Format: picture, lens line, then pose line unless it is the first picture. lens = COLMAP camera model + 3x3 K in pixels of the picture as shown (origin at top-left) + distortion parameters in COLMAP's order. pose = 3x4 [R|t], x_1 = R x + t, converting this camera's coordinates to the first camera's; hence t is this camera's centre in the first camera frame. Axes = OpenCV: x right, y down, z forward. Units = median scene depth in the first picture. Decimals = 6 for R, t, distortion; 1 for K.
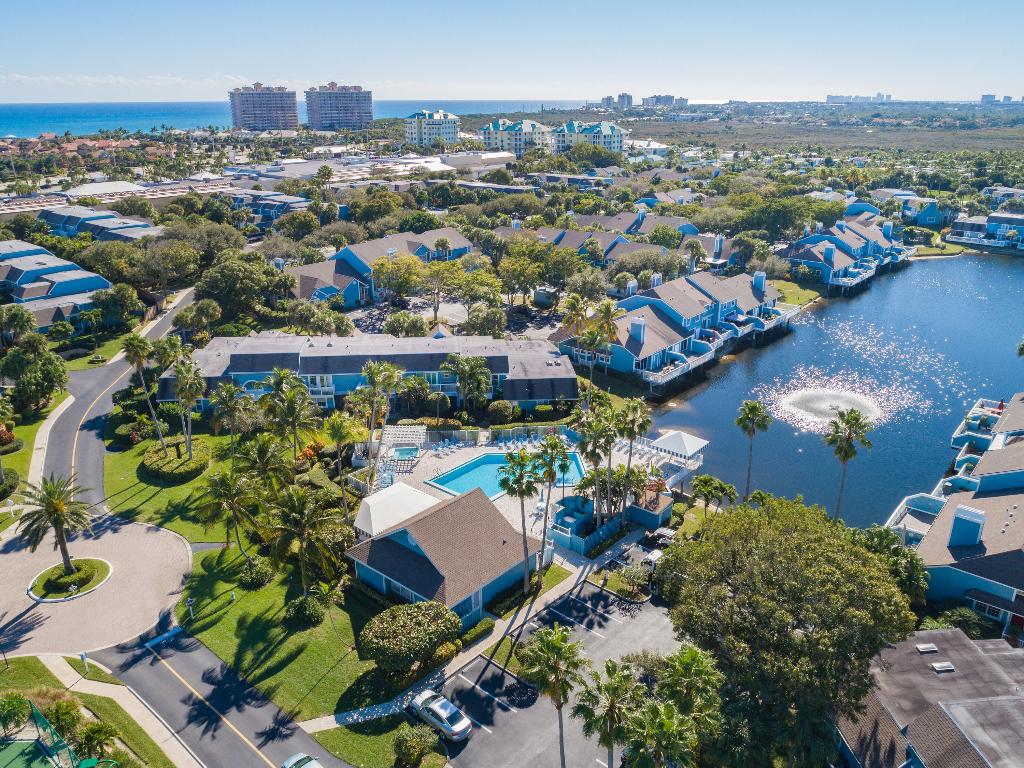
lens RADIAL K [[777.8, 0, 512.0], [0, 777.8, 384.0], [0, 0, 1]] dist [-0.025202, 0.009722]
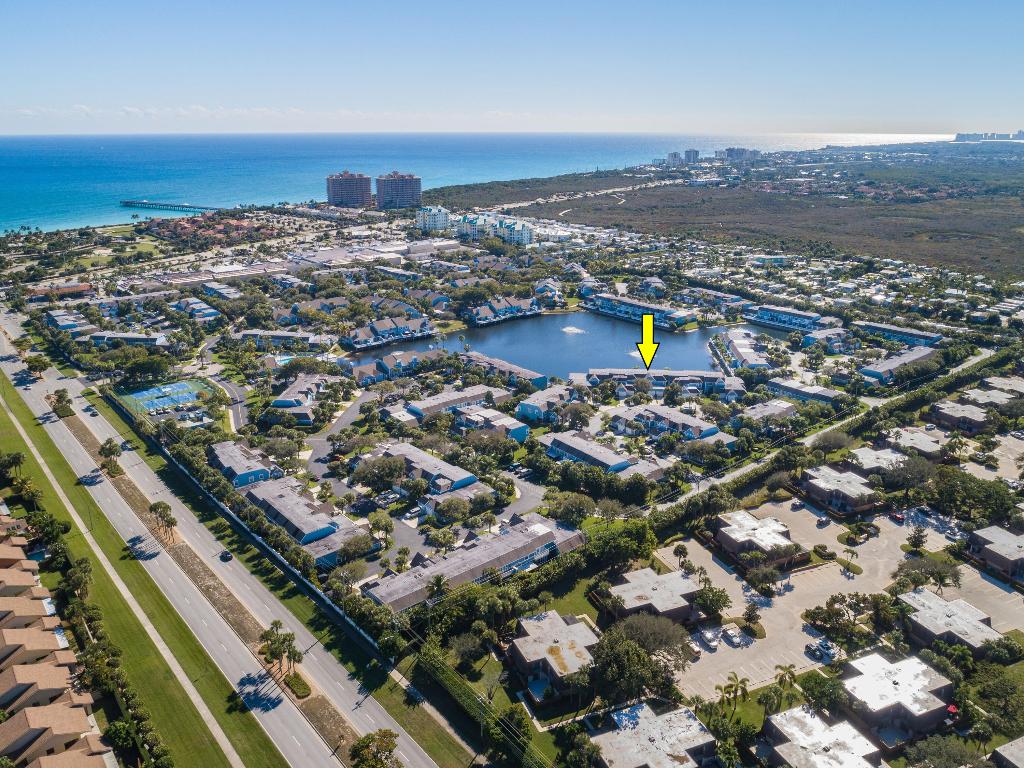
lens RADIAL K [[777.8, 0, 512.0], [0, 777.8, 384.0], [0, 0, 1]] dist [-0.025202, 0.009722]
pose [[0.986659, 0.052408, -0.154133, 0.794901], [-0.057659, 0.997892, -0.029793, 0.125907], [0.152246, 0.038283, 0.987601, -1.330217]]
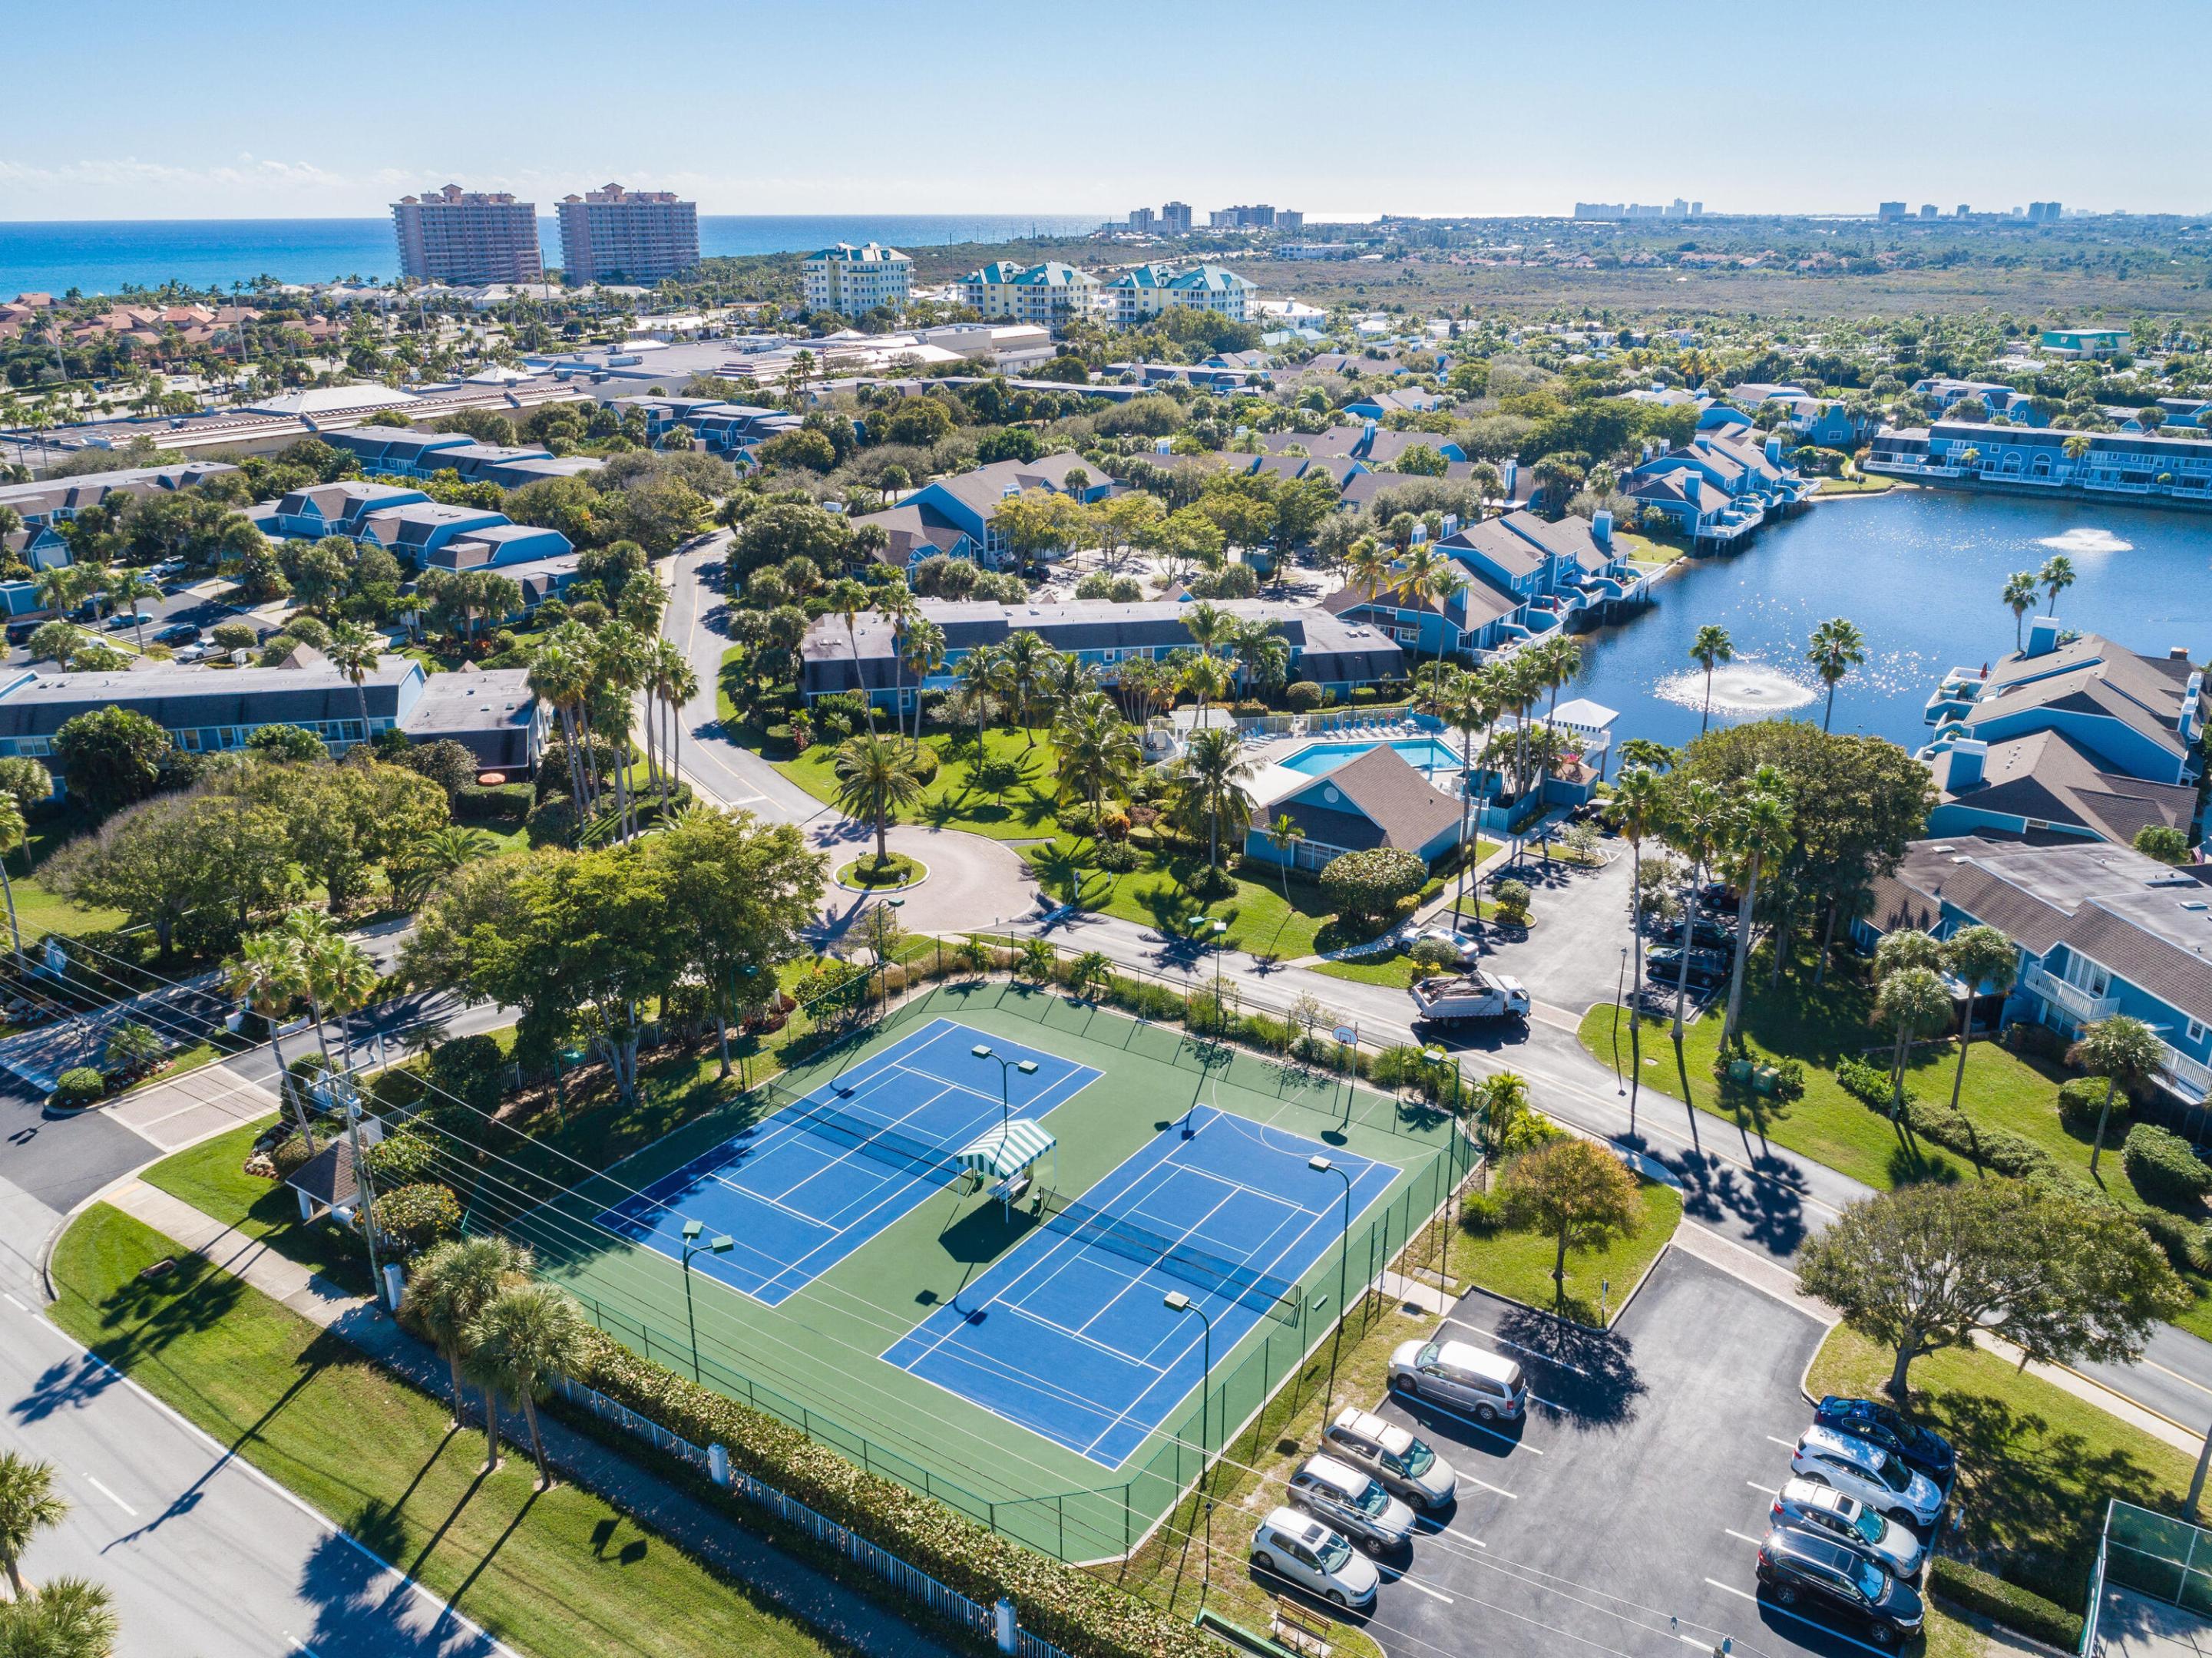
lens RADIAL K [[1679.9, 0, 1106.0], [0, 1679.9, 829.0], [0, 0, 1]] dist [-0.025202, 0.009722]
pose [[0.993919, -0.038320, 0.103228, -0.163802], [0.038207, 0.999265, 0.003071, 0.066248], [-0.103270, 0.000892, 0.994653, -0.218938]]
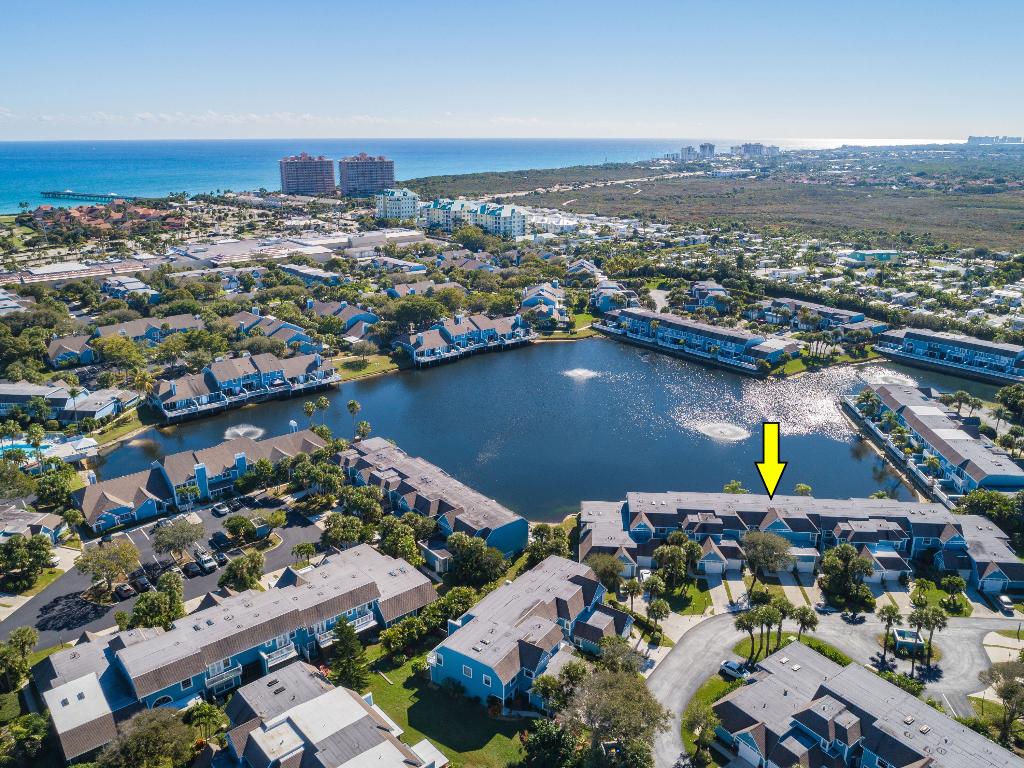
lens RADIAL K [[777.8, 0, 512.0], [0, 777.8, 384.0], [0, 0, 1]] dist [-0.025202, 0.009722]
pose [[0.985751, 0.052447, -0.159829, 0.703785], [-0.058925, 0.997611, -0.036058, -0.033533], [0.157556, 0.044962, 0.986486, -0.385881]]
